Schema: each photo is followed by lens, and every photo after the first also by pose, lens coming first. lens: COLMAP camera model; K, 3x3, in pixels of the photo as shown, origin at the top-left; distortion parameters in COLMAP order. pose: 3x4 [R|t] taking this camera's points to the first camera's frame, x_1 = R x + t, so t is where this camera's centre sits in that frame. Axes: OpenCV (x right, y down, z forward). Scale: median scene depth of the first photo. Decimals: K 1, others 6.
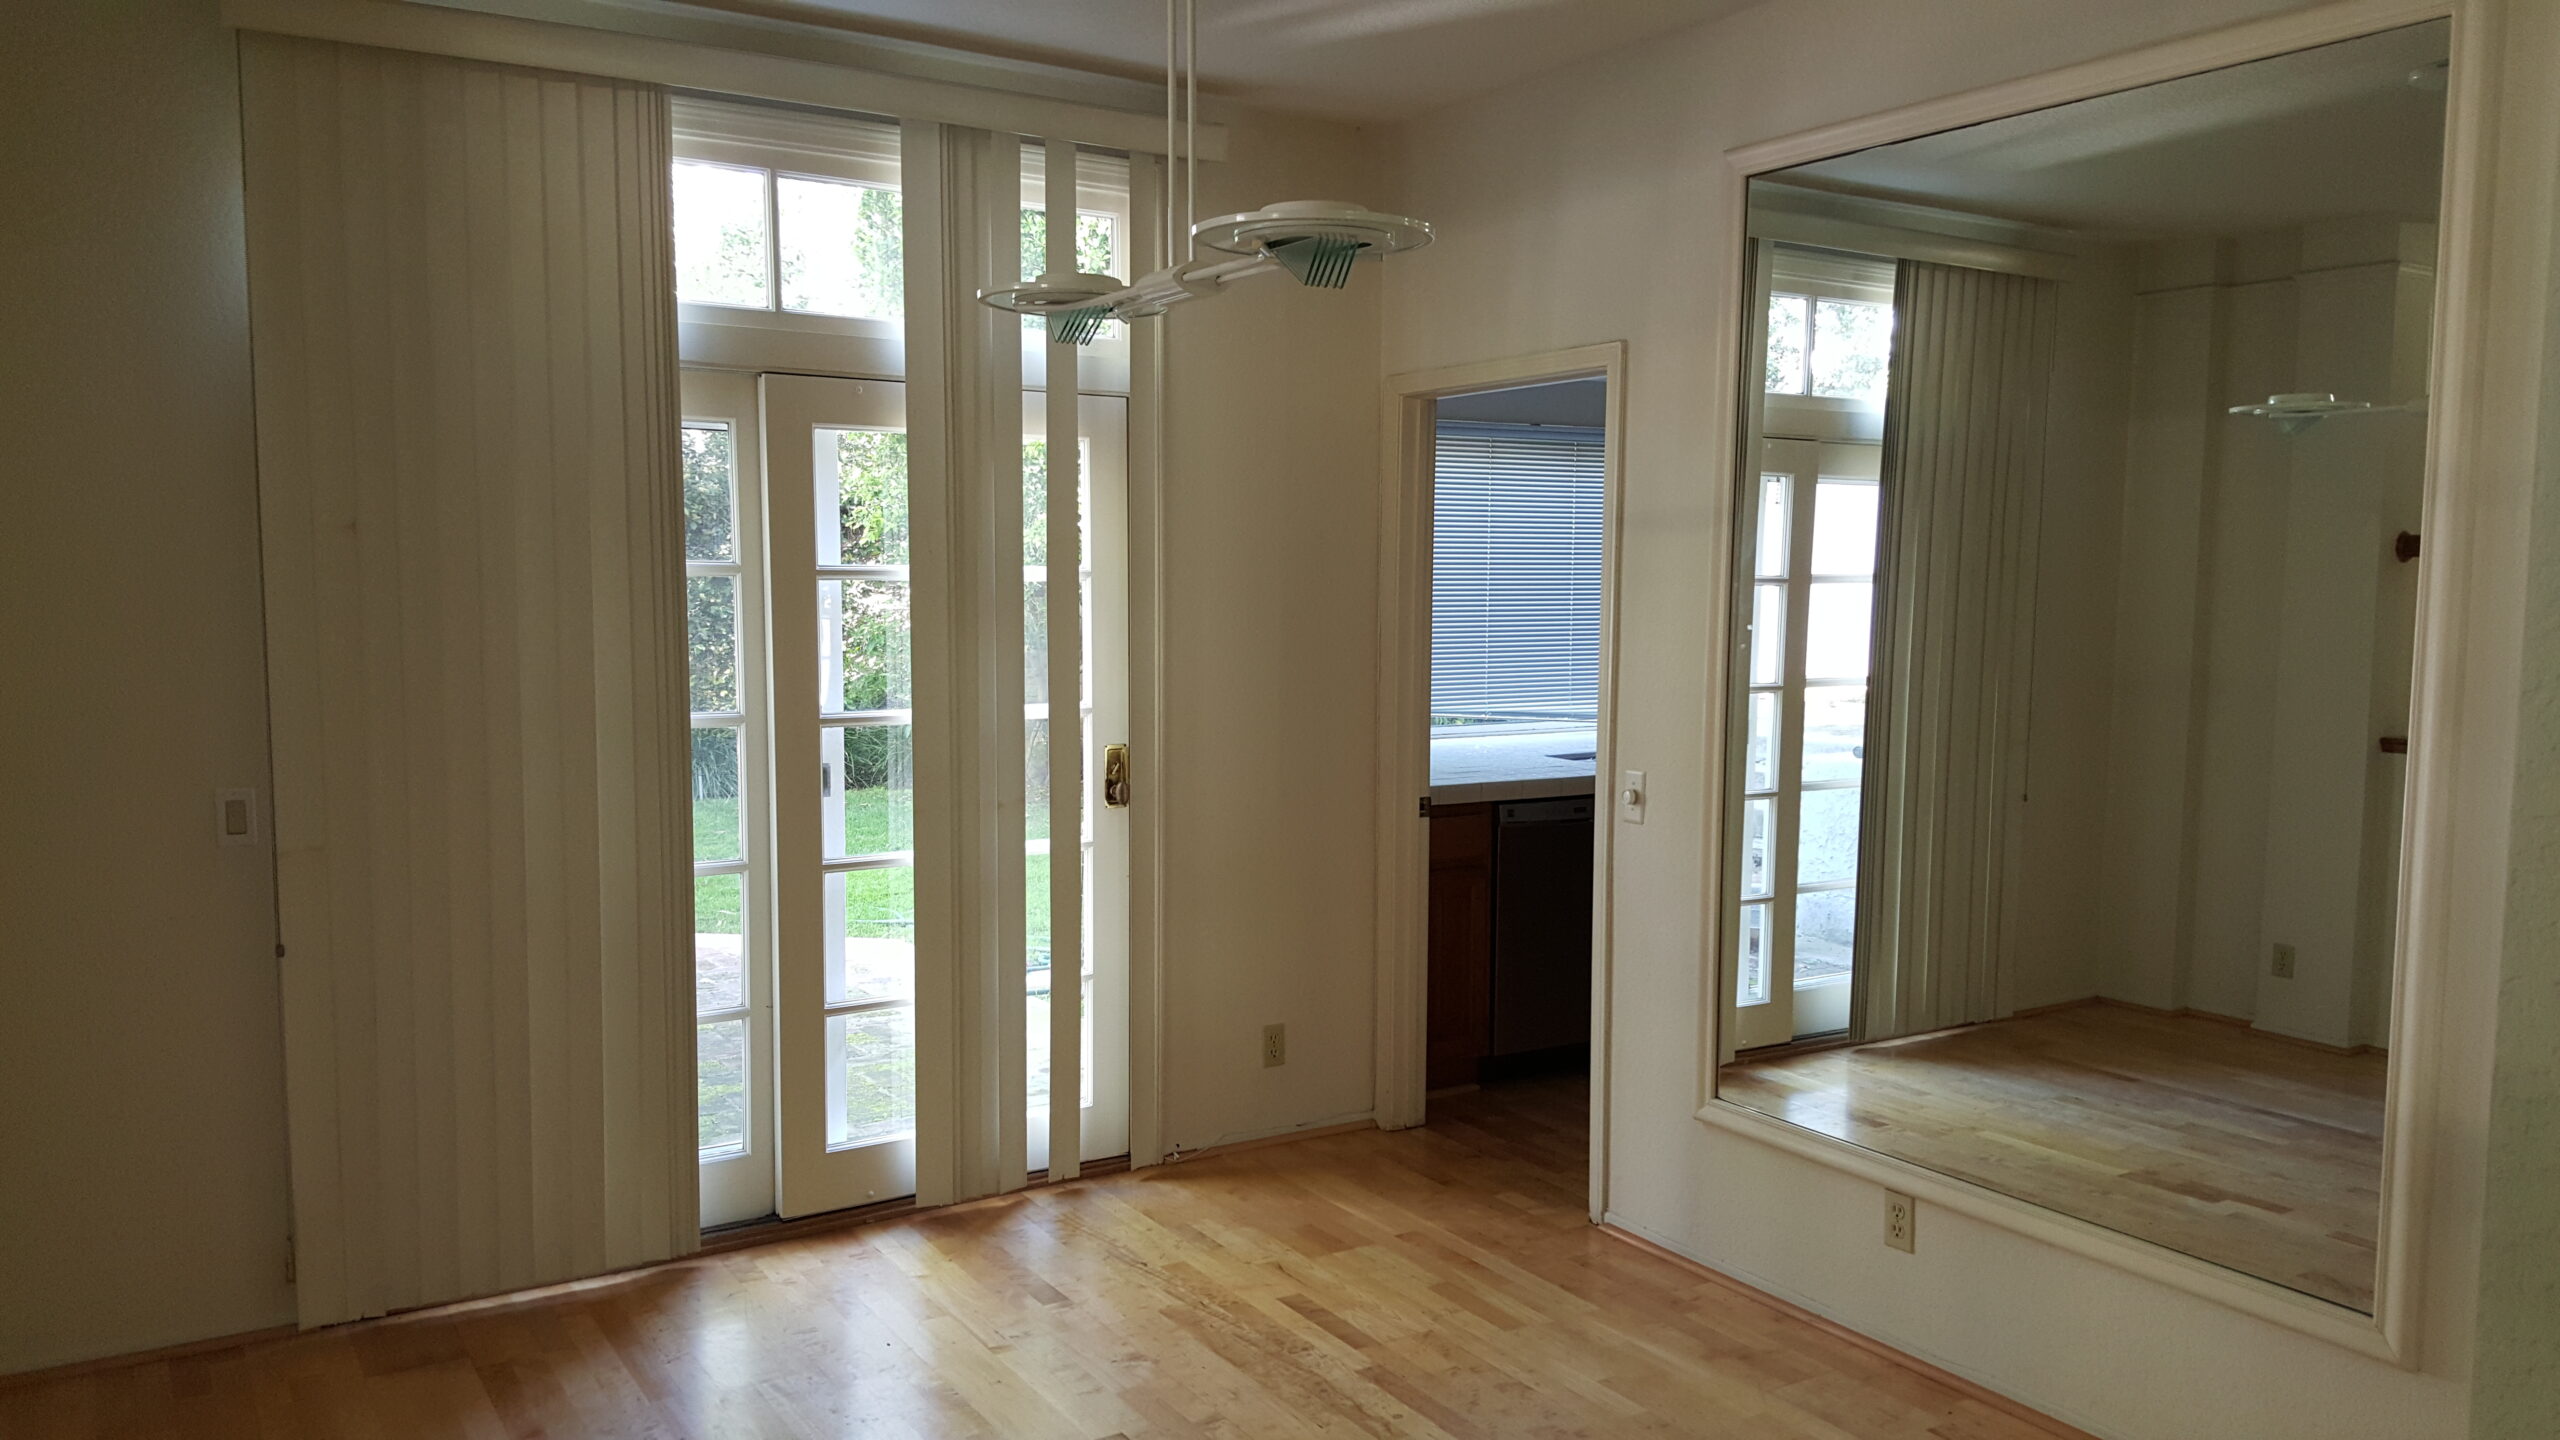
lens RADIAL K [[1926.1, 0, 1239.1], [0, 1926.1, 720.8], [0, 0, 1]] dist [0.003911, -0.003276]
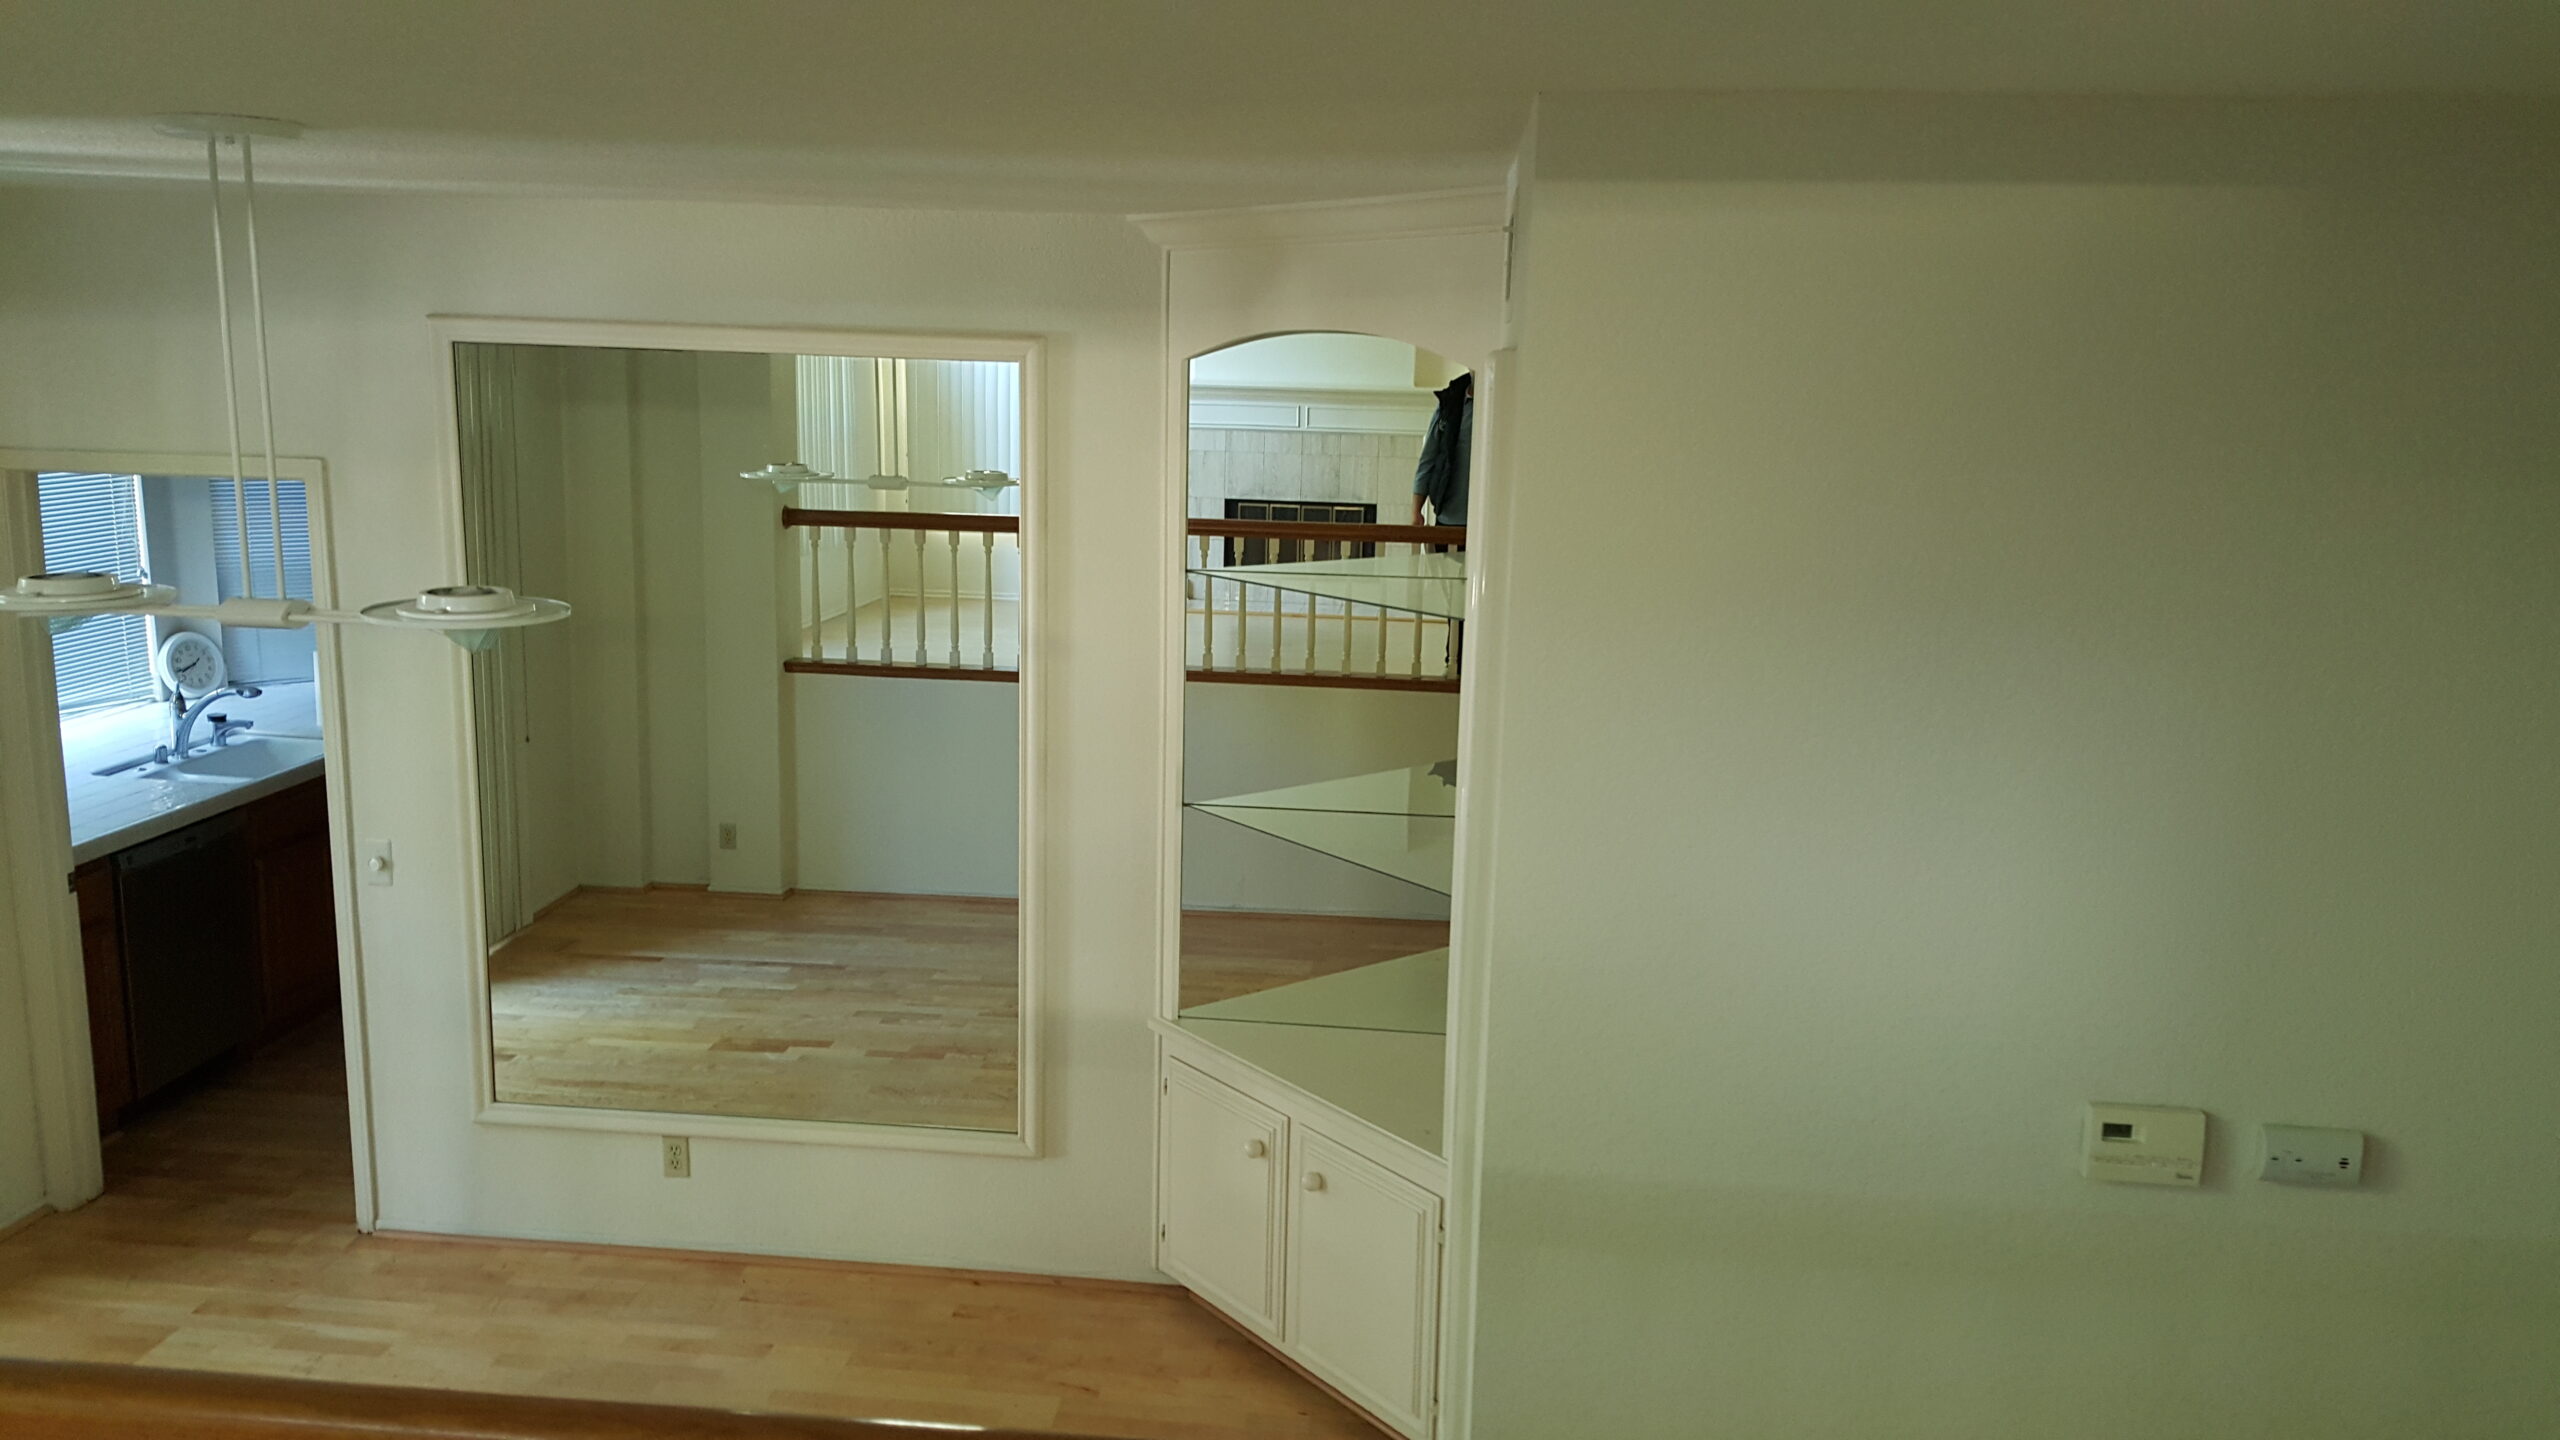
lens RADIAL K [[1926.1, 0, 1239.1], [0, 1926.1, 720.8], [0, 0, 1]] dist [0.003911, -0.003276]
pose [[0.609128, -0.153486, 0.778078, -0.325695], [0.054534, 0.986878, 0.151982, -0.172872], [-0.791195, -0.050145, 0.609505, -0.074504]]
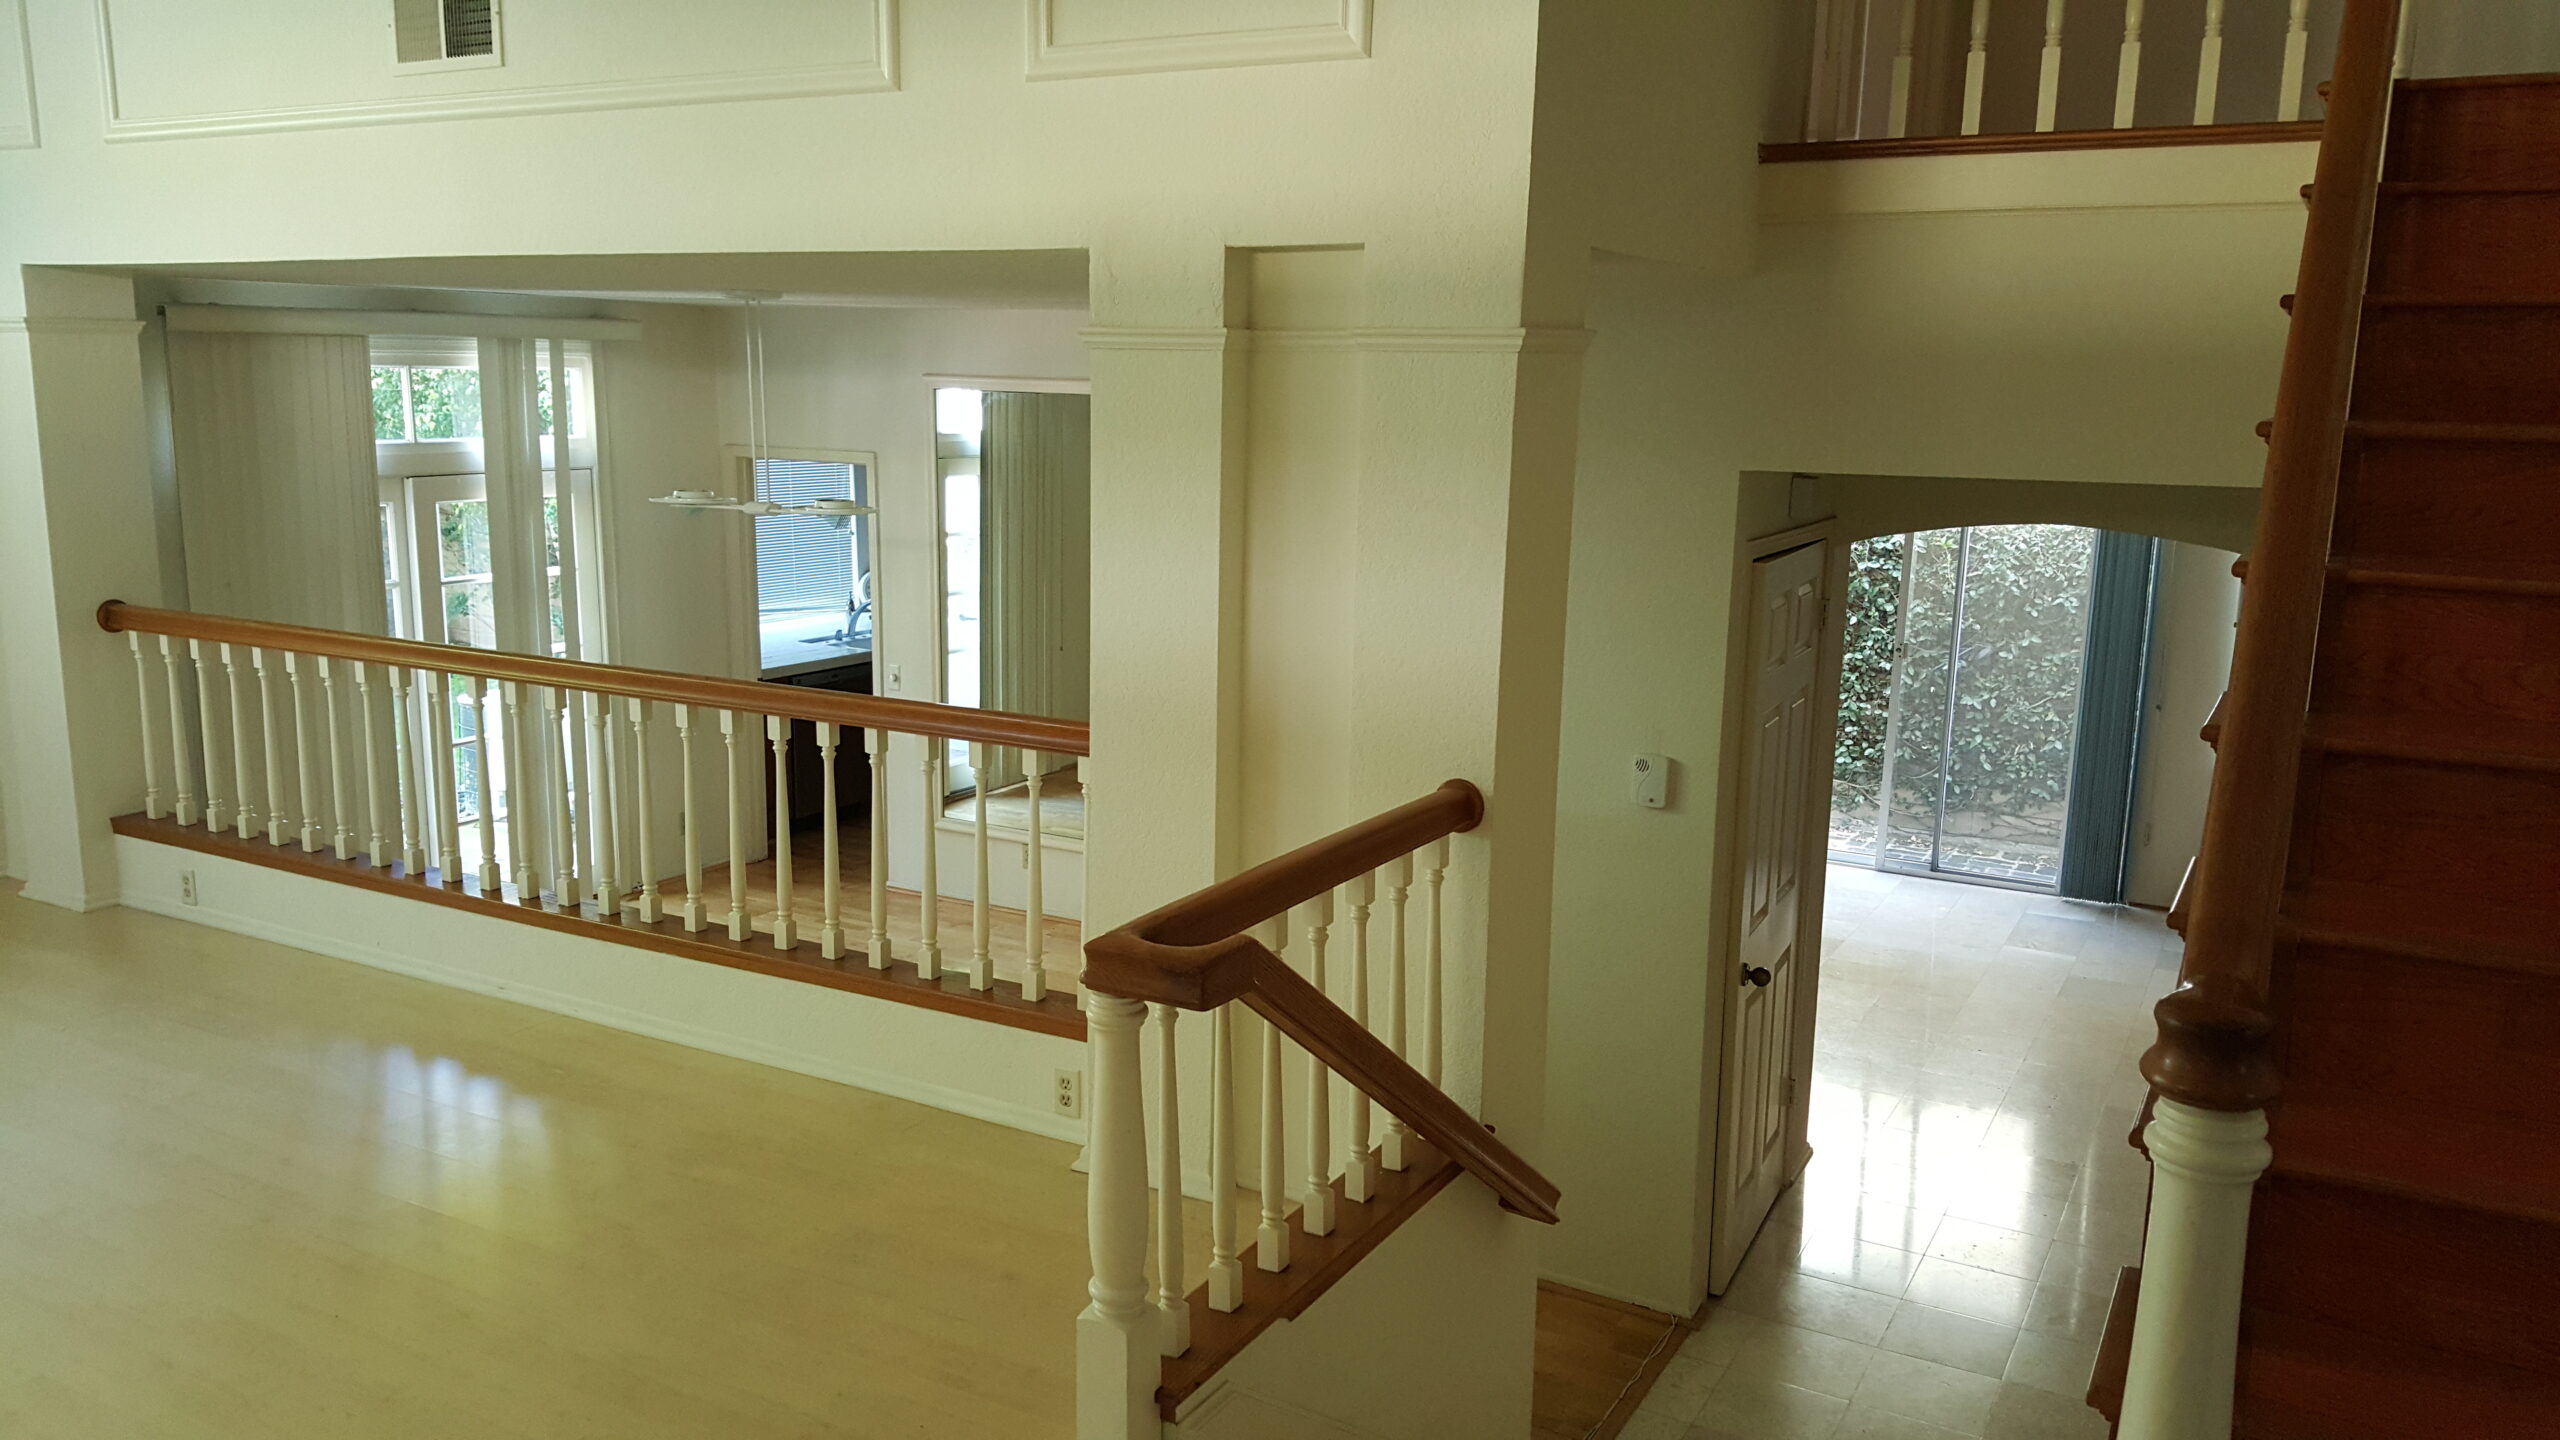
lens RADIAL K [[1926.1, 0, 1239.1], [0, 1926.1, 720.8], [0, 0, 1]] dist [0.003911, -0.003276]
pose [[0.882834, -0.077536, 0.463242, -0.385773], [0.031744, 0.993875, 0.105854, -0.108381], [-0.468612, -0.078747, 0.879887, -0.902054]]
